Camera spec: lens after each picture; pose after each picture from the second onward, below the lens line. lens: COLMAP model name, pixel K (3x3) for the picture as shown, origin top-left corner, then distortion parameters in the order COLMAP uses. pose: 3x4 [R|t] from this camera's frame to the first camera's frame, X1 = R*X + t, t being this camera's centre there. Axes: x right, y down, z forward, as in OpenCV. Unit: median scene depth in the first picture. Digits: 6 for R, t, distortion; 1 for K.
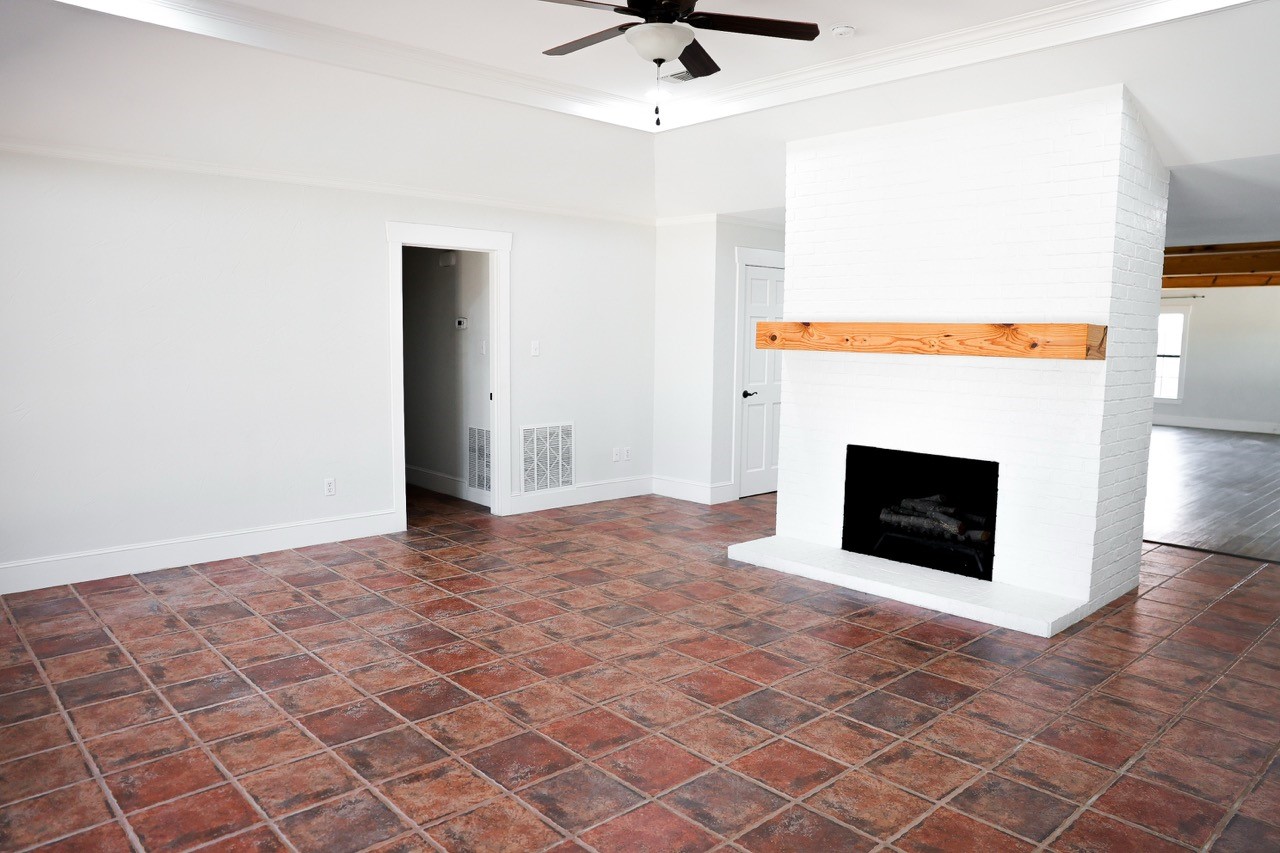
lens RADIAL K [[882.3, 0, 639.1], [0, 882.3, 428.8], [0, 0, 1]] dist [-0.096516, 0.074449]
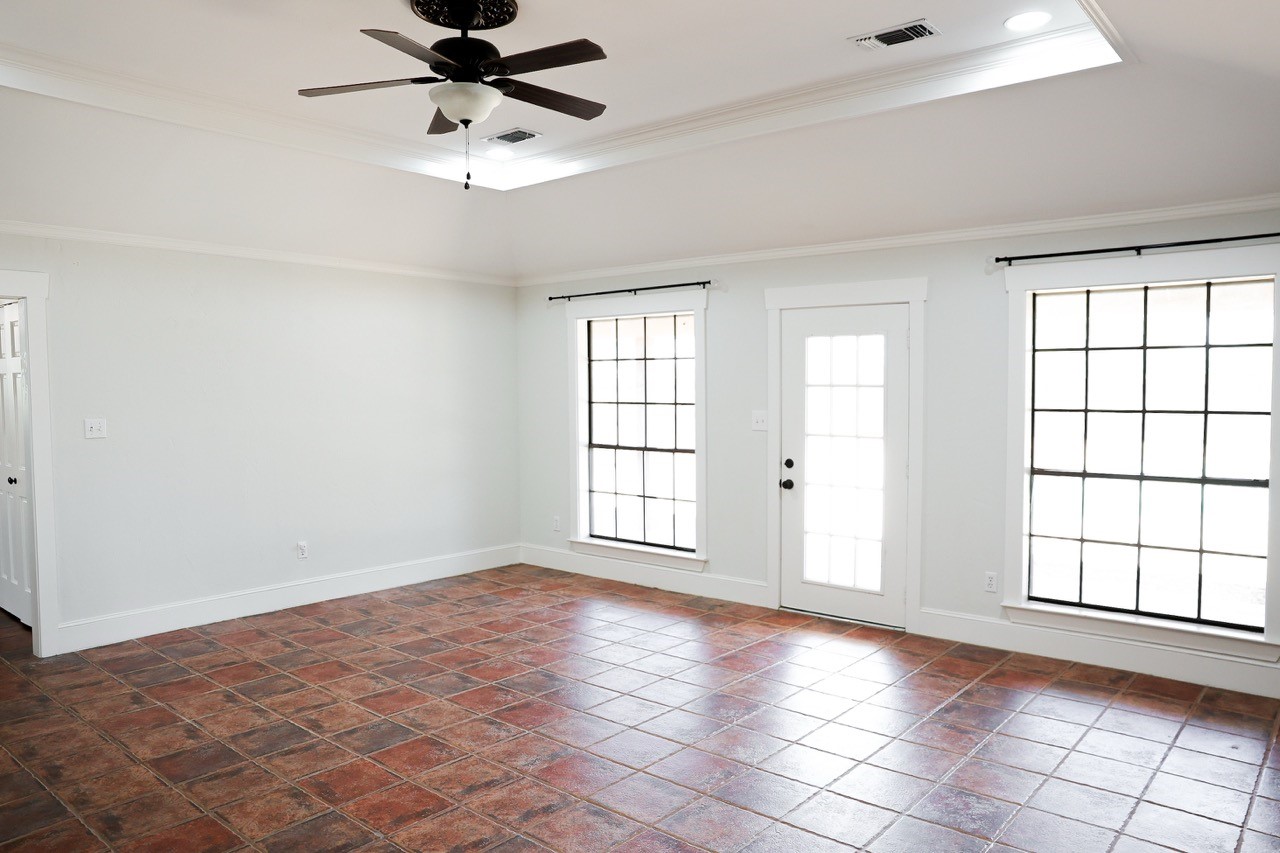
lens RADIAL K [[882.3, 0, 631.3], [0, 882.3, 425.0], [0, 0, 1]] dist [-0.096516, 0.074449]
pose [[-0.993867, -0.001219, -0.110577, -0.053591], [-0.018371, 0.987864, 0.154229, -0.260088], [0.109047, 0.155314, -0.981828, 2.113341]]
